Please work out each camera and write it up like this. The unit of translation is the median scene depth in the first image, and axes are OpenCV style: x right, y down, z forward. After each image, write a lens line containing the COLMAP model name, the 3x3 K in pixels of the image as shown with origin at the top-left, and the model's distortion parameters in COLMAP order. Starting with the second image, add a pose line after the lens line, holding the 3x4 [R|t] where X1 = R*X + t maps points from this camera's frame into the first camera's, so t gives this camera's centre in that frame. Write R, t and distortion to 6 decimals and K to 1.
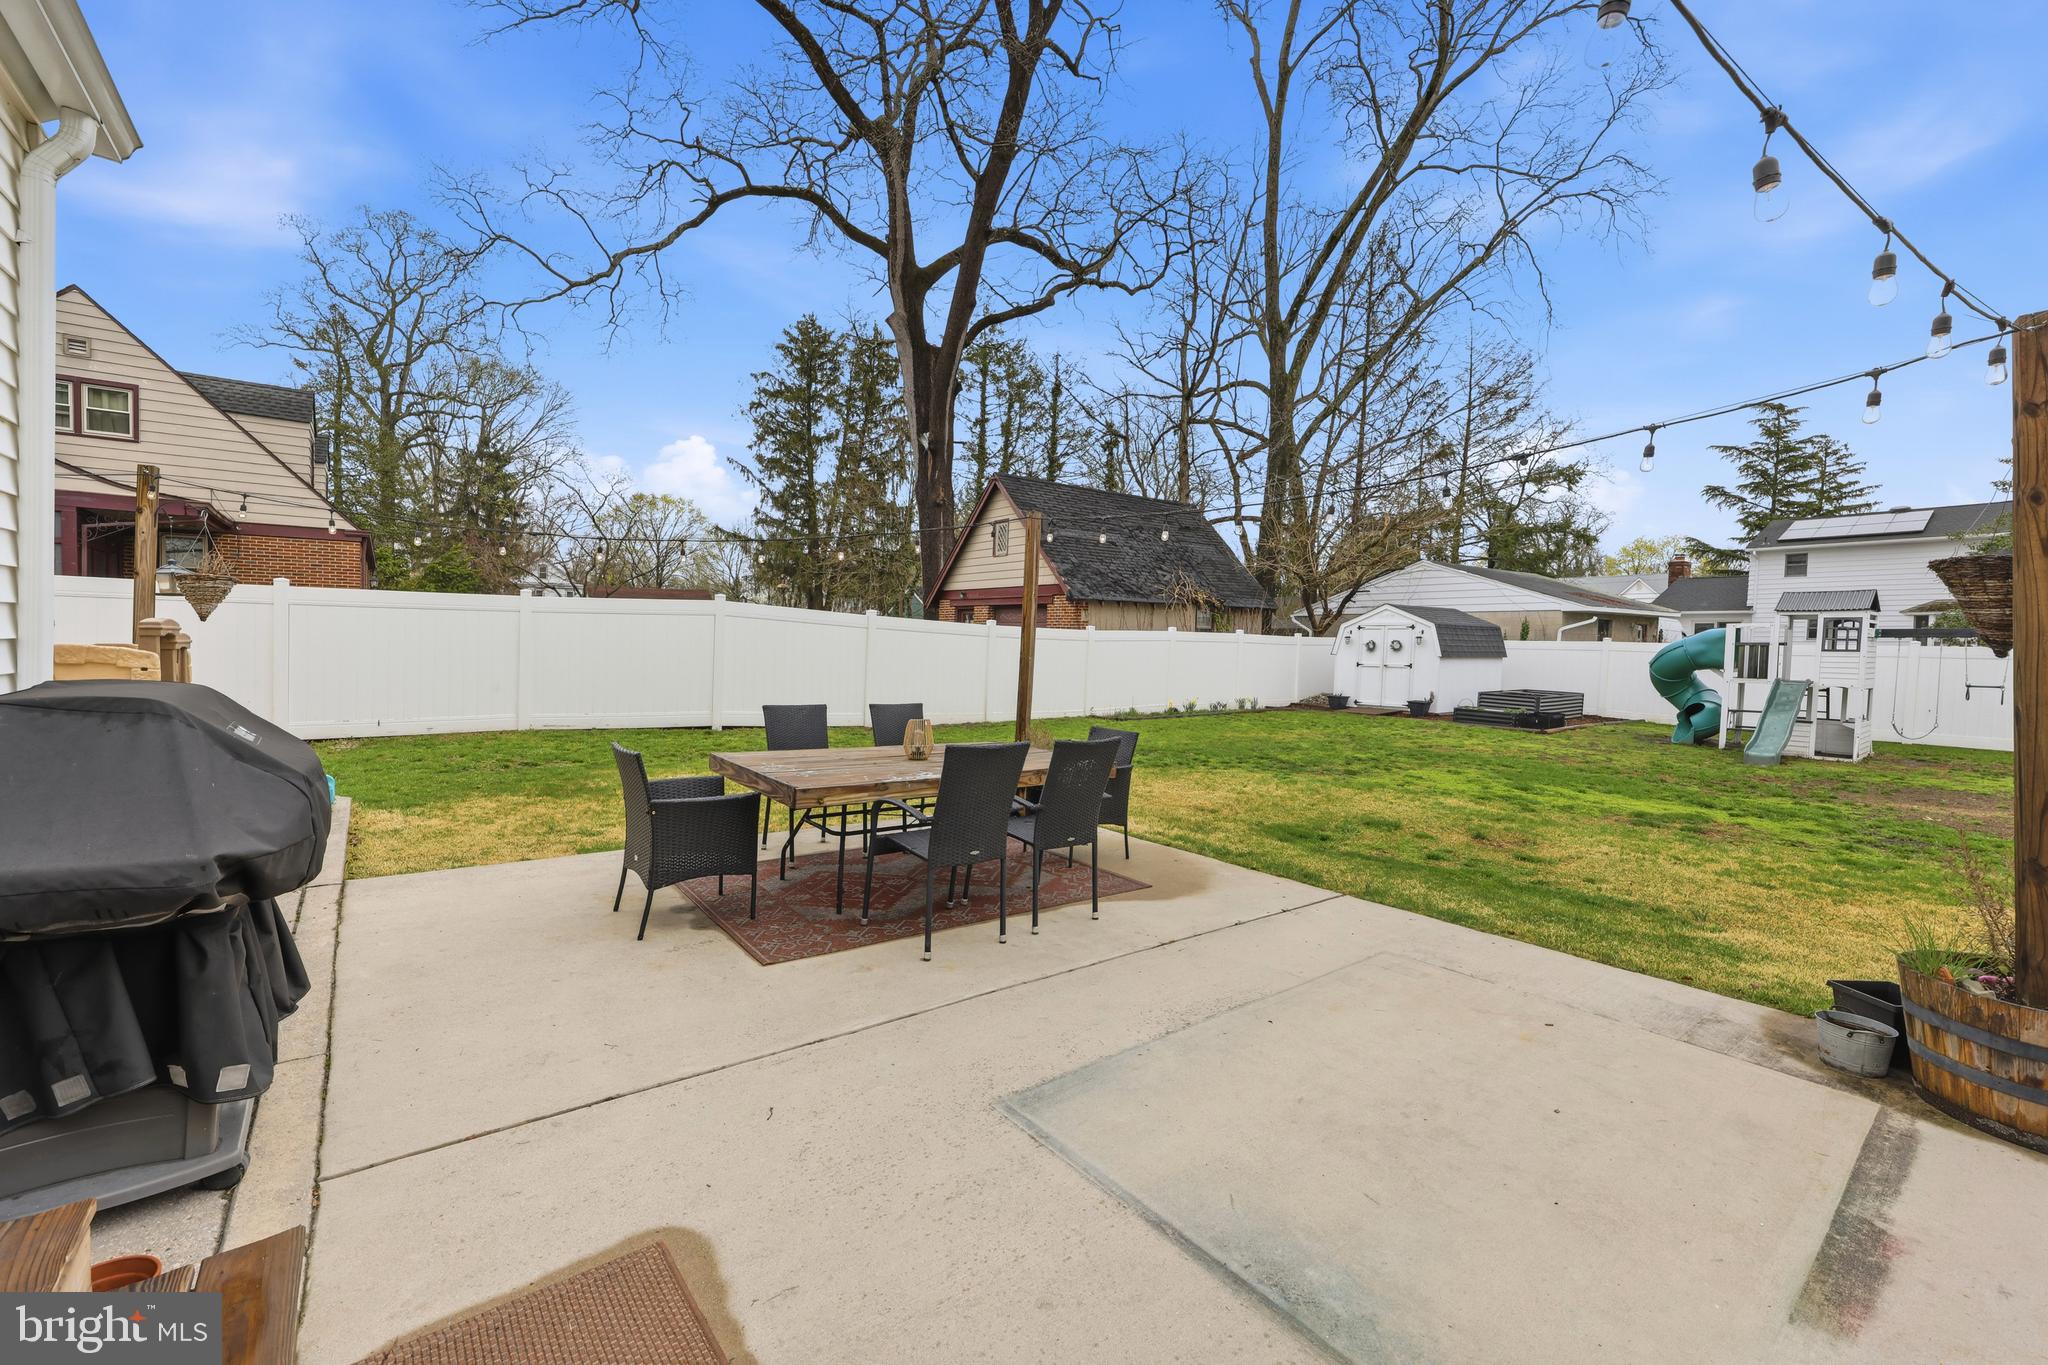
lens RADIAL K [[838.3, 0, 999.0], [0, 838.3, 687.8], [0, 0, 1]] dist [0.000084, -0.000098]
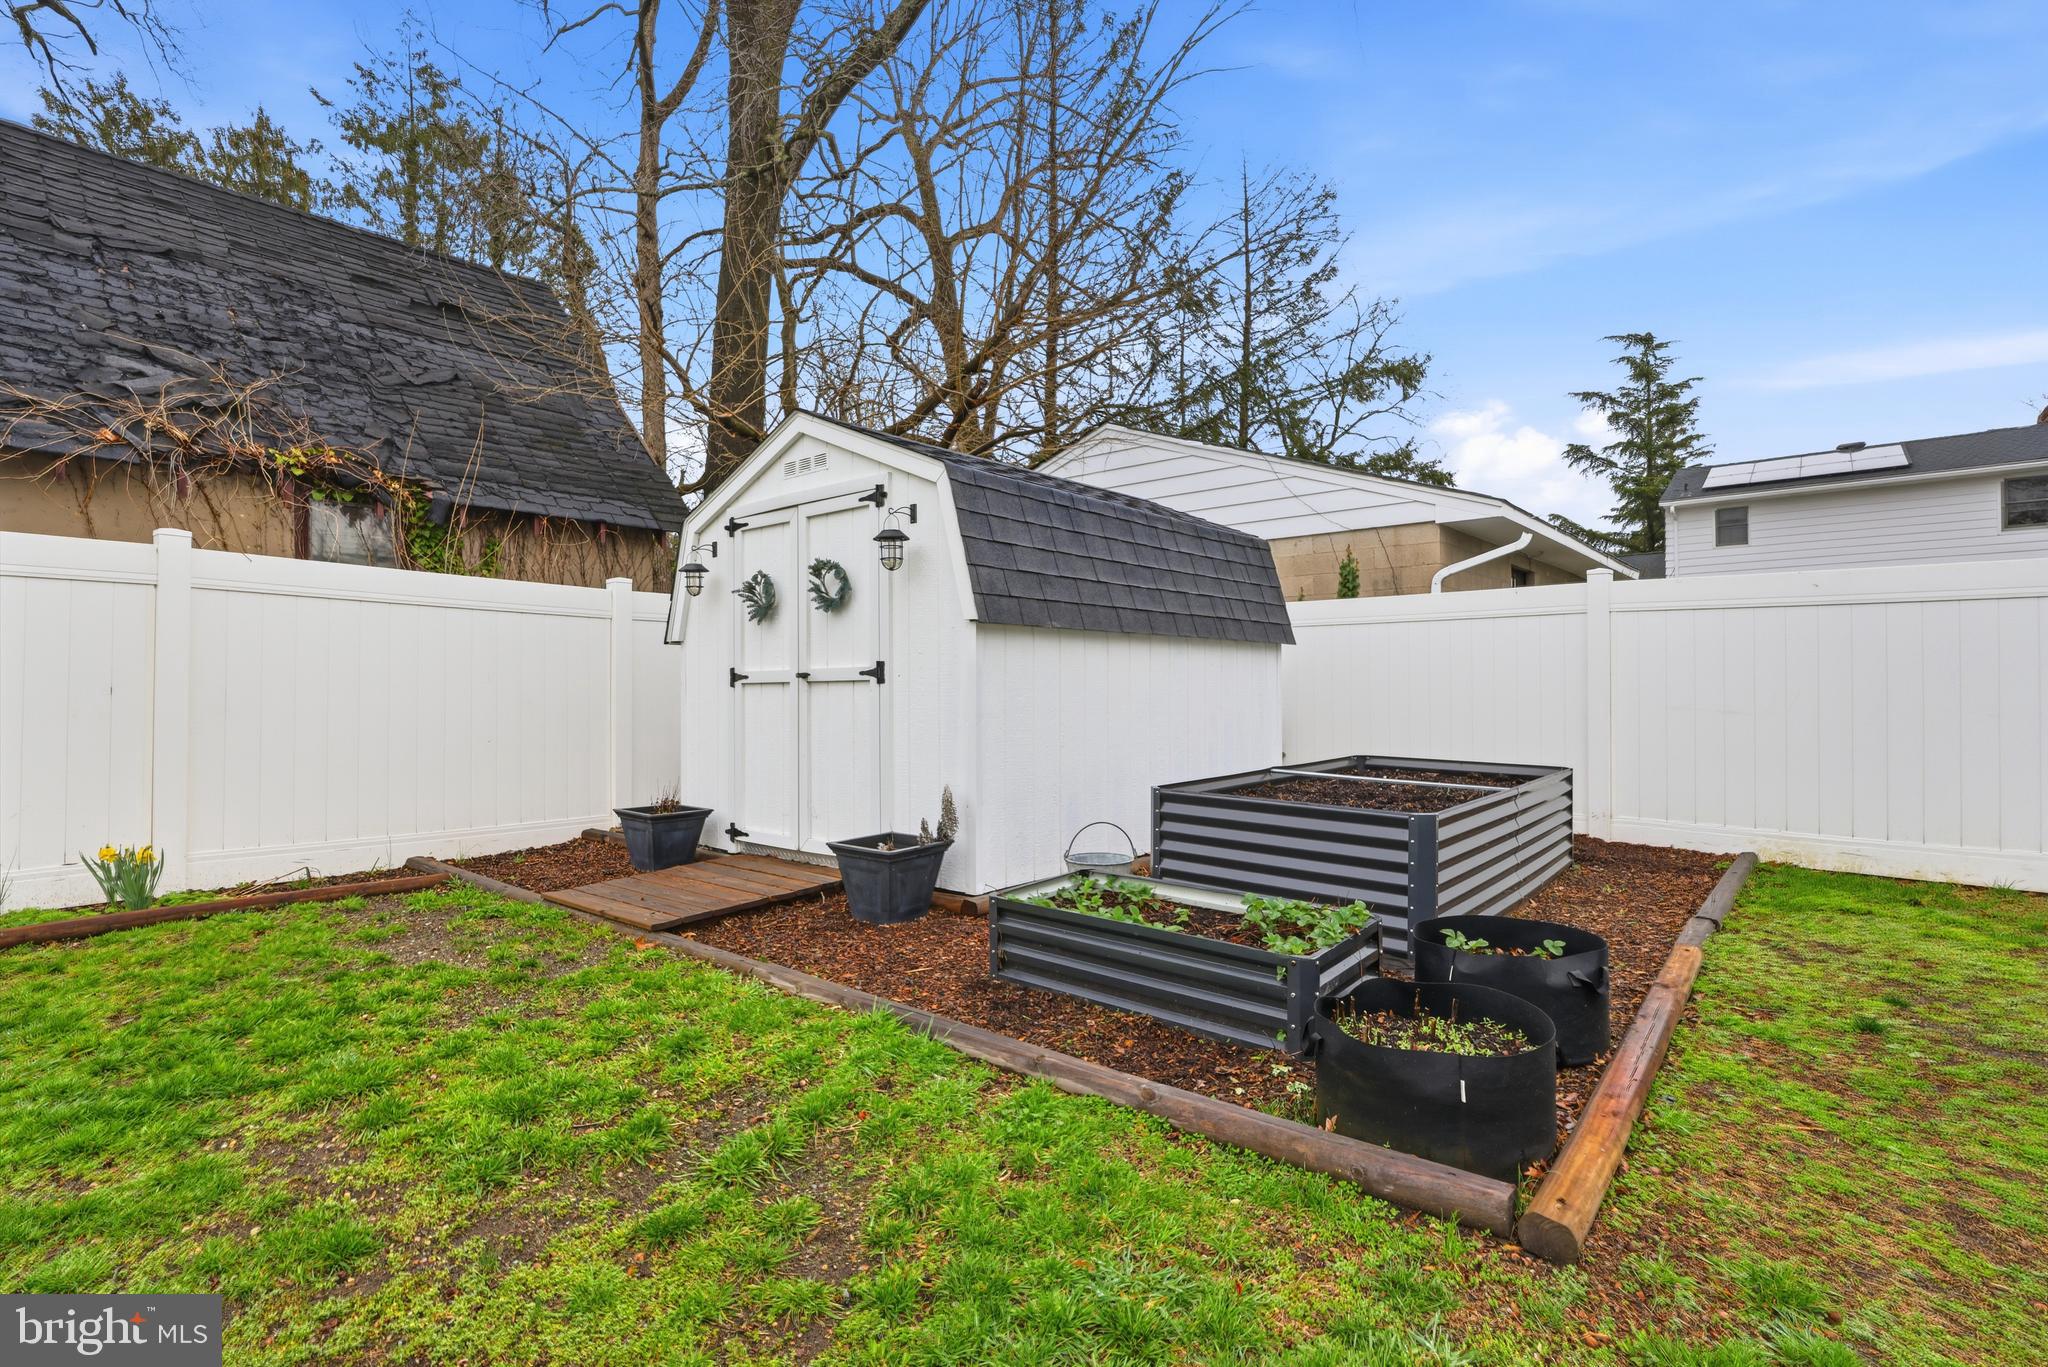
lens RADIAL K [[944.7, 0, 1021.4], [0, 944.7, 674.5], [0, 0, 1]] dist [-0.002102, -0.000382]
pose [[0.976240, -0.017659, 0.215972, 0.369168], [0.032578, 0.997306, -0.065715, -0.006334], [-0.214229, 0.071190, 0.974186, 0.585864]]
